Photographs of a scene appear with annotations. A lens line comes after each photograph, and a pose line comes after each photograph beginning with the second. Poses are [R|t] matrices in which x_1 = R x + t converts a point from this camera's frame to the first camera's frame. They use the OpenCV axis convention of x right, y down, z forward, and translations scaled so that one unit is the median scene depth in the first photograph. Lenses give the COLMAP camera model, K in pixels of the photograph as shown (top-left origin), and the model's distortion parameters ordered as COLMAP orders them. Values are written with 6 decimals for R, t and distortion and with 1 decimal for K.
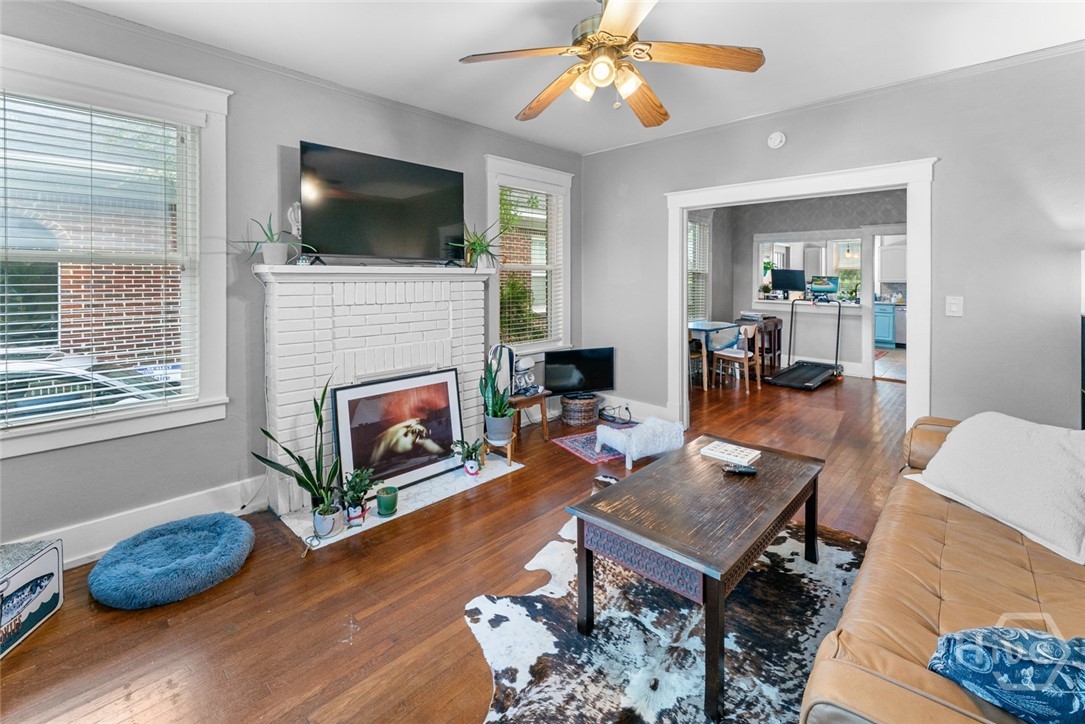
lens RADIAL K [[470.6, 0, 545.5], [0, 470.6, 276.7], [0, 0, 1]] dist [-0.001005, -0.000256]
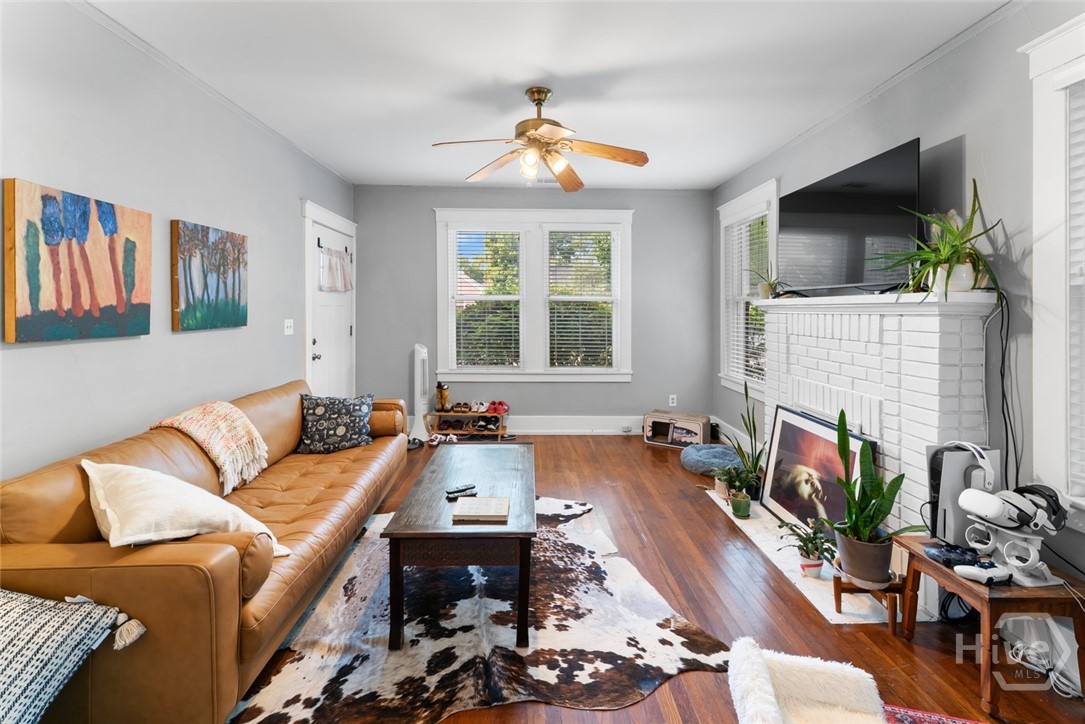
lens RADIAL K [[455.8, 0, 543.9], [0, 455.8, 306.6], [0, 0, 1]] dist [0.000501, 0.000004]
pose [[-0.699690, -0.005716, -0.714424, 1.098779], [-0.003817, 0.999984, -0.004263, 0.004500], [0.714436, -0.000256, -0.699700, 1.996826]]
